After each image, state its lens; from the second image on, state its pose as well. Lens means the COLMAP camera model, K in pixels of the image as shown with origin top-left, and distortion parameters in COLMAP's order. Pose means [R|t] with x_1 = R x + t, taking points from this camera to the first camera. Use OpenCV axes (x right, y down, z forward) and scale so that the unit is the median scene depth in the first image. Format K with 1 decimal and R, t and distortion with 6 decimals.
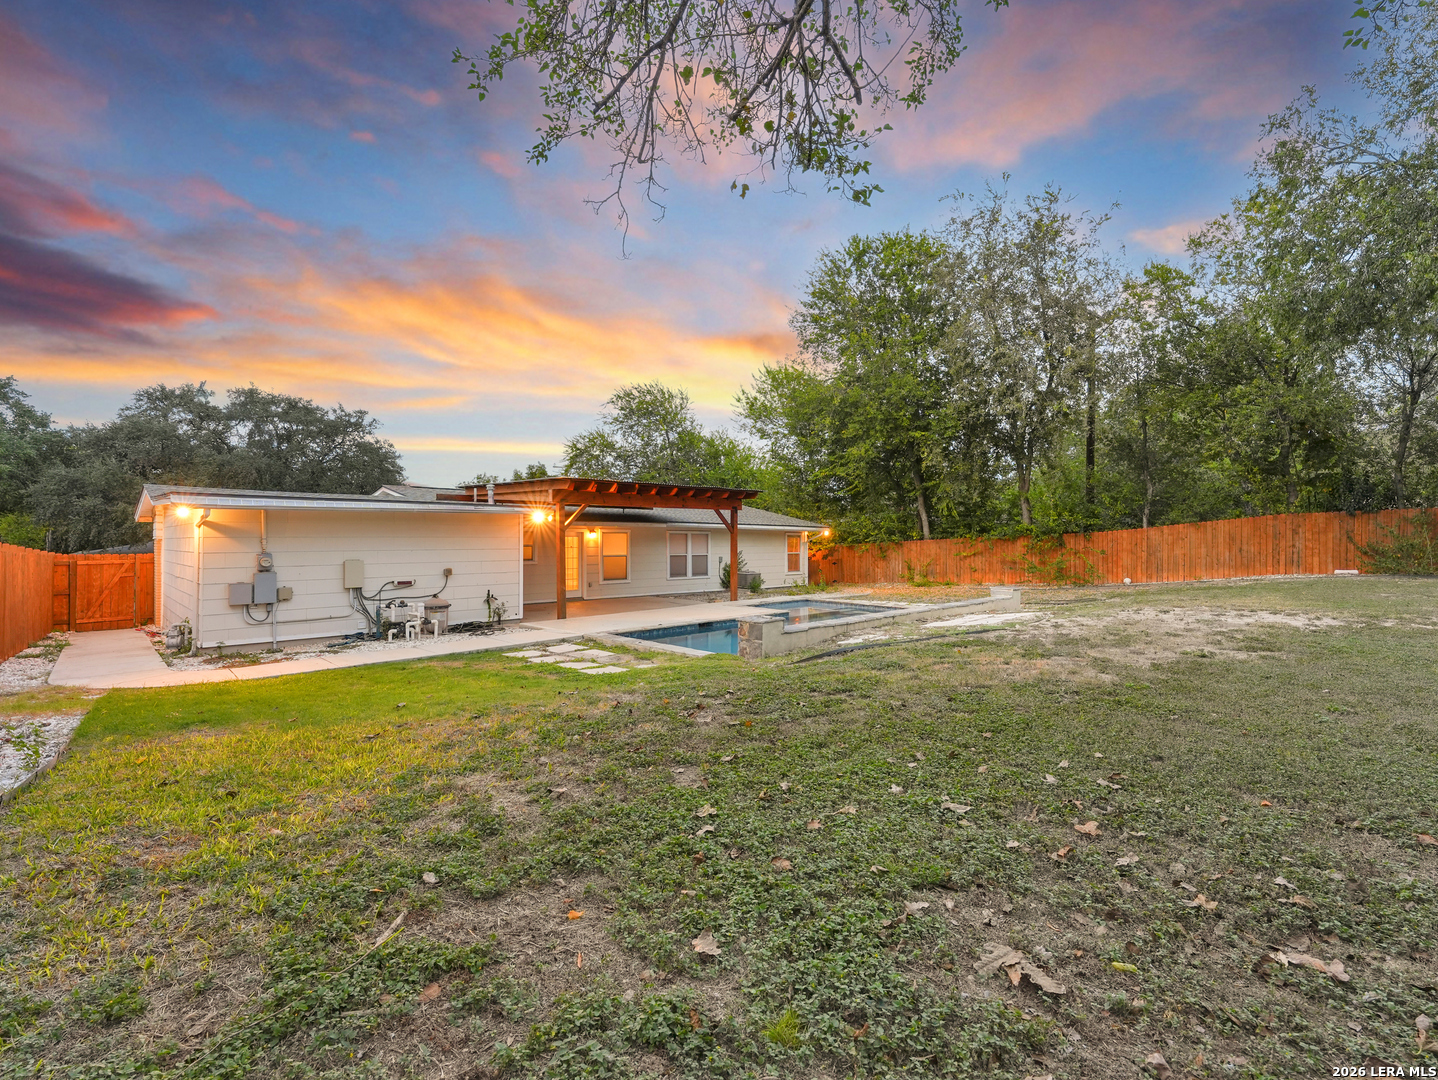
lens RADIAL K [[668.7, 0, 721.4], [0, 668.7, 536.1], [0, 0, 1]] dist [0.016405, -0.007300]
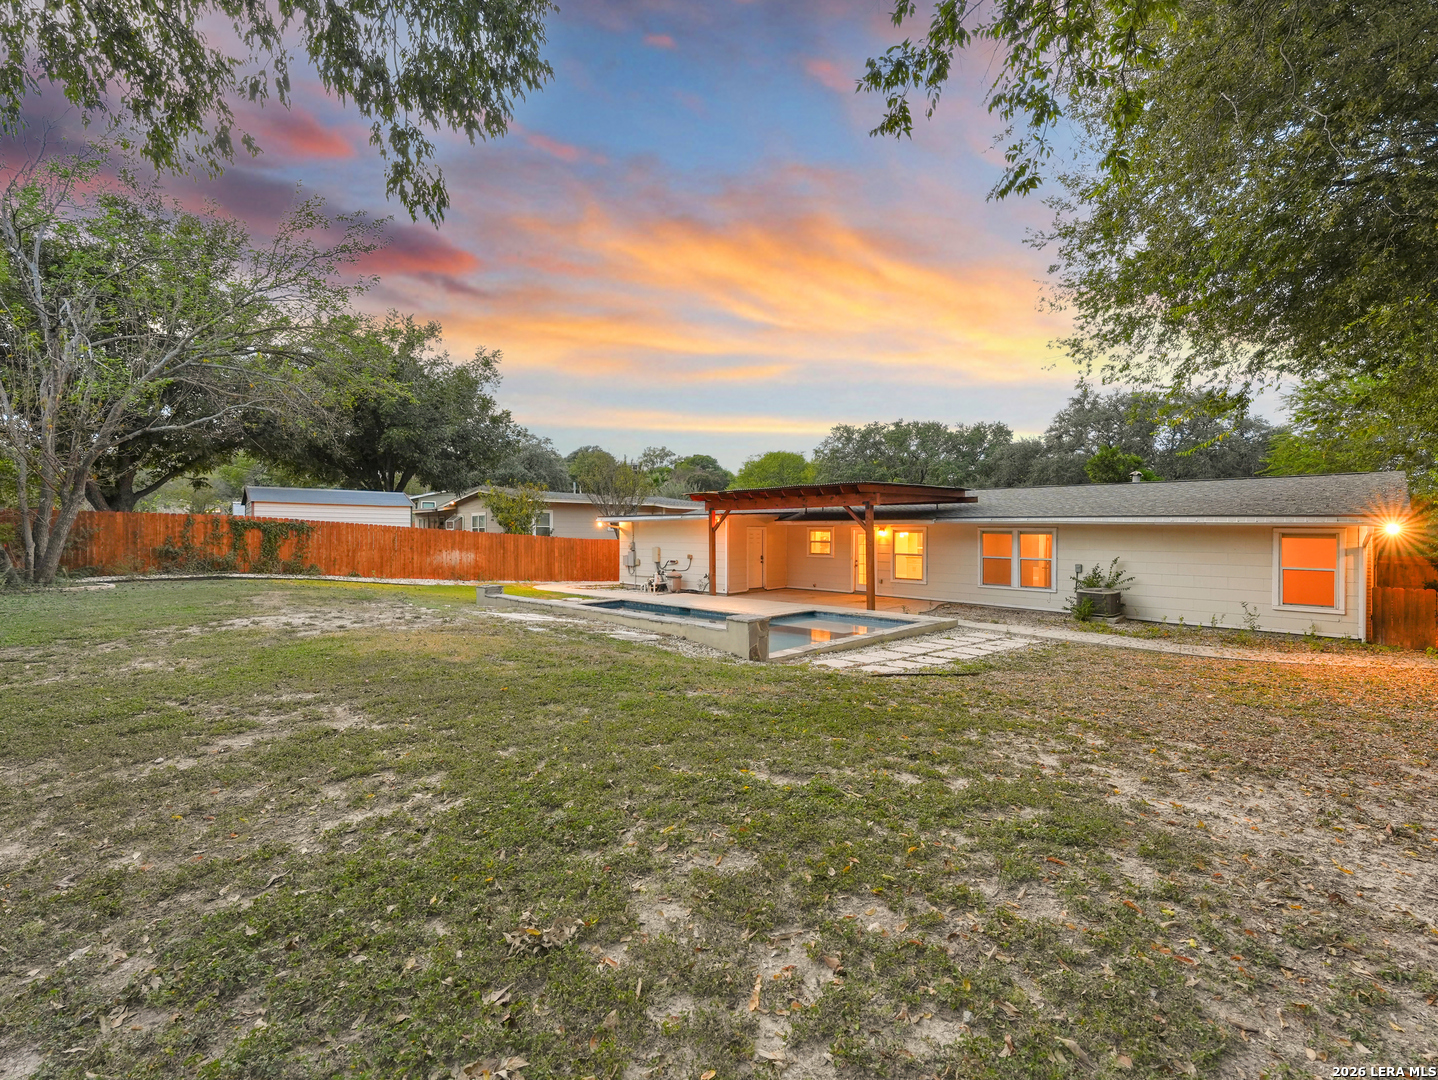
lens RADIAL K [[668.7, 0, 709.7], [0, 668.7, 536.3], [0, 0, 1]] dist [0.016405, -0.007300]
pose [[-0.011714, 0.009815, -0.999883, 0.945867], [0.003243, 0.999947, 0.009777, -0.008242], [0.999926, -0.003128, -0.011746, 0.849526]]
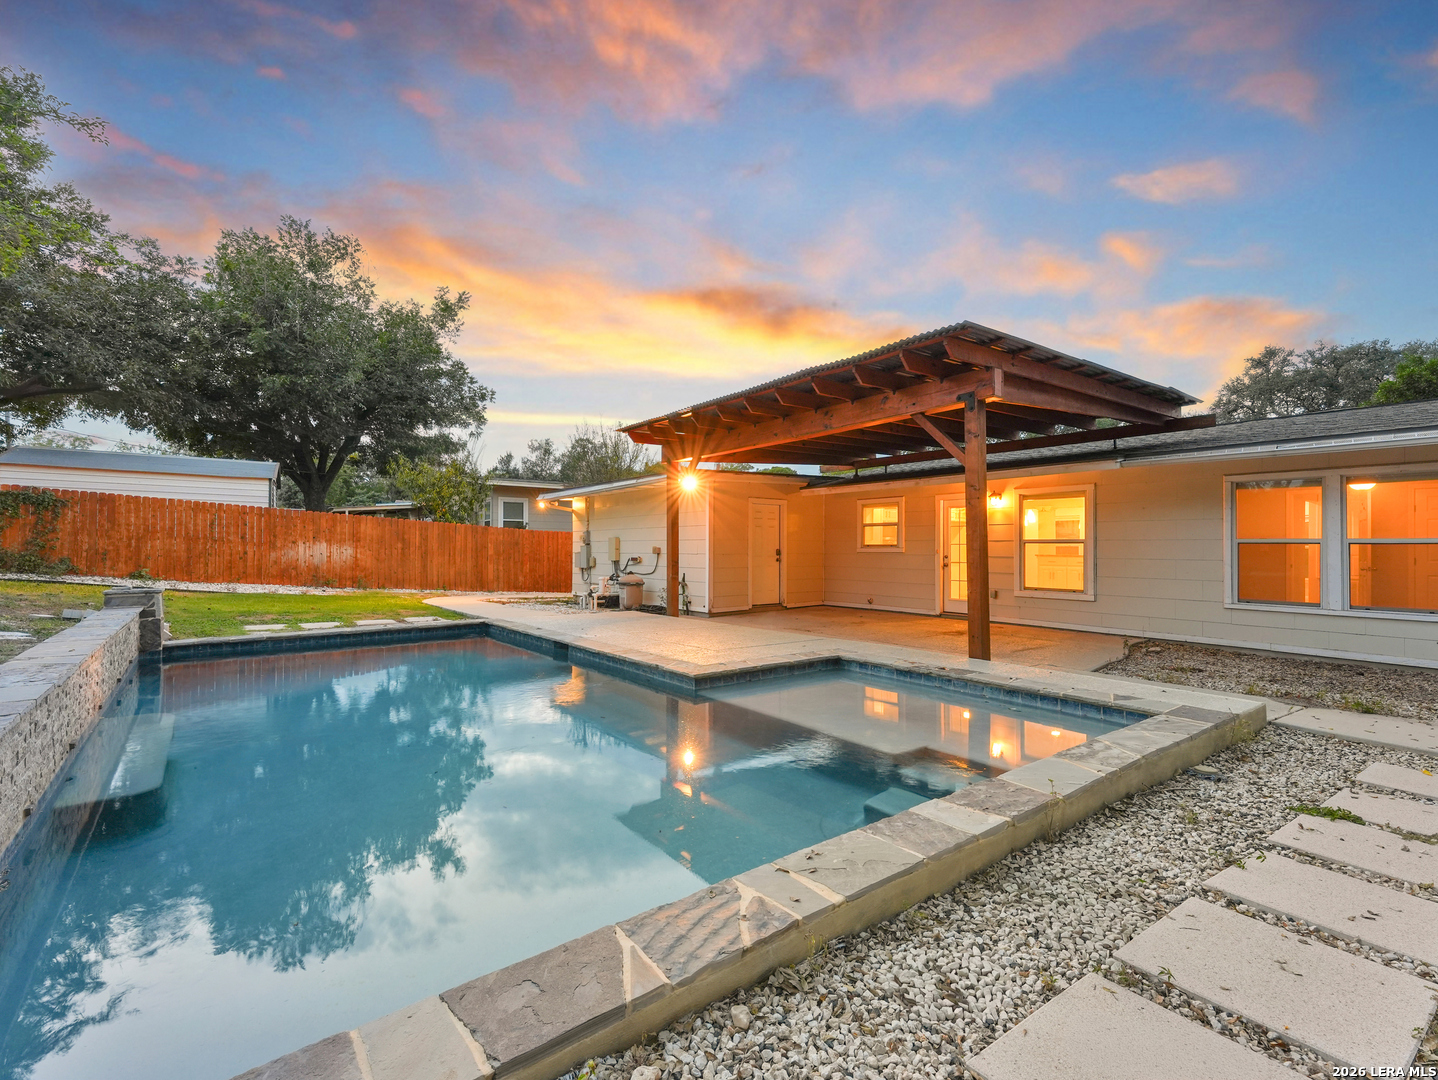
lens RADIAL K [[668.7, 0, 711.3], [0, 668.7, 542.8], [0, 0, 1]] dist [0.016405, -0.007300]
pose [[-0.140659, -0.009667, -0.990011, 0.416589], [-0.000014, 0.999952, -0.009763, 0.041416], [0.990058, -0.001359, -0.140652, 0.964229]]
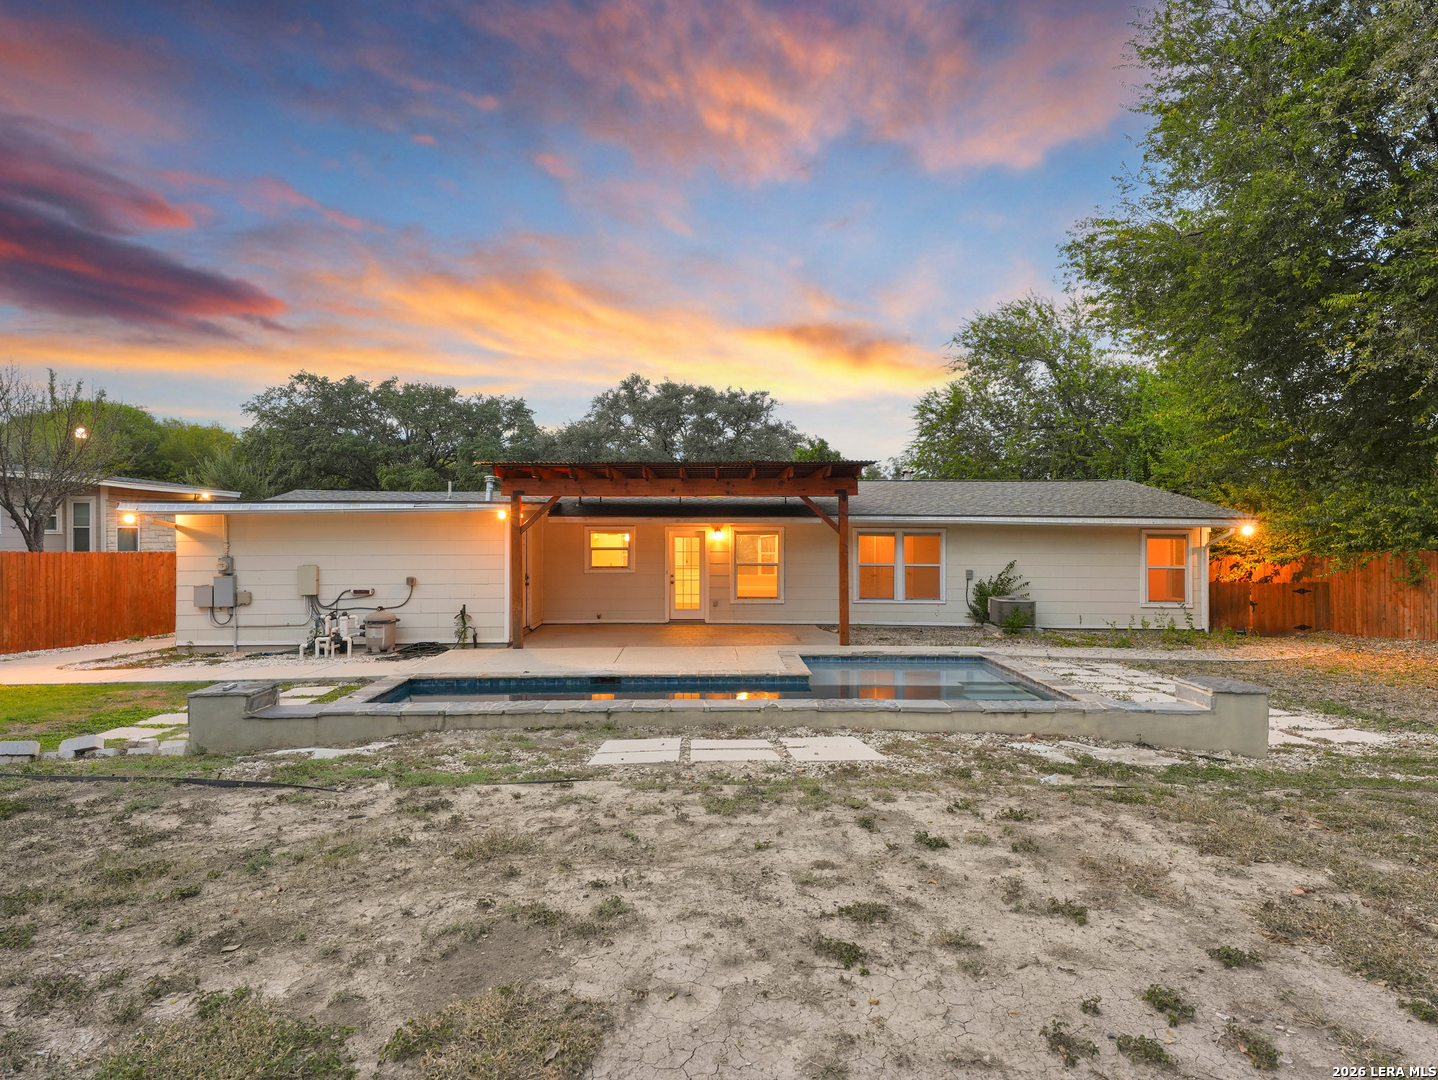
lens RADIAL K [[824.8, 0, 724.0], [0, 824.8, 512.3], [0, 0, 1]] dist [0.058381, -0.000025]
pose [[0.718469, -0.014314, -0.695412, 0.493757], [0.002341, 0.999832, -0.018162, -0.011339], [0.695555, 0.011421, 0.718382, 0.409174]]
